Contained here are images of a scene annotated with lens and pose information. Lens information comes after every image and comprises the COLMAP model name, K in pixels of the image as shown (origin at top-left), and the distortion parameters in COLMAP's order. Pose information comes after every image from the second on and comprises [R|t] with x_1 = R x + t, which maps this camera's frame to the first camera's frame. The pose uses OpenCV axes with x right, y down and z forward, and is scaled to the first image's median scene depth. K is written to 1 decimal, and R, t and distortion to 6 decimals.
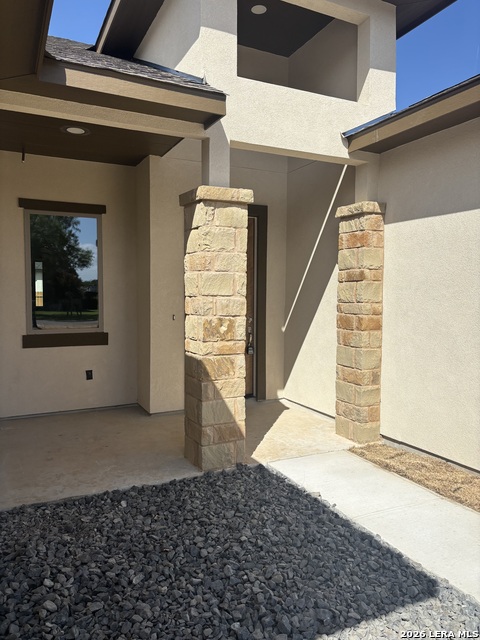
lens RADIAL K [[476.9, 0, 235.4], [0, 476.9, 318.3], [0, 0, 1]] dist [0.048640, -0.048696]
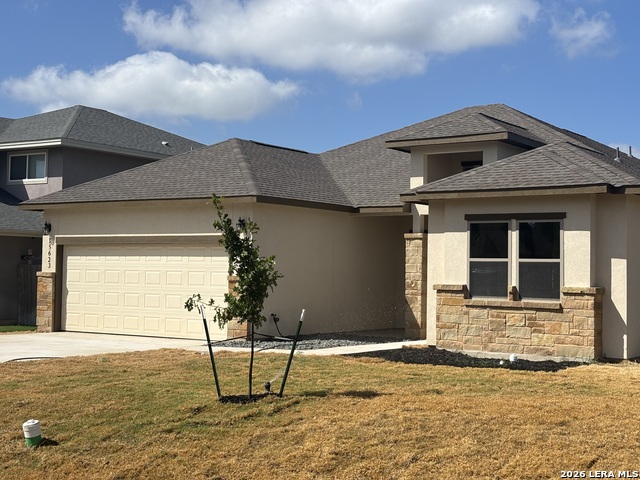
lens RADIAL K [[966.0, 0, 356.1], [0, 966.0, 205.3], [0, 0, 1]] dist [0.065707, 0.000000]
pose [[0.515010, -0.055409, -0.855391, 3.839533], [-0.068268, 0.992087, -0.105366, 0.145649], [0.854461, 0.112660, 0.507152, -1.777474]]
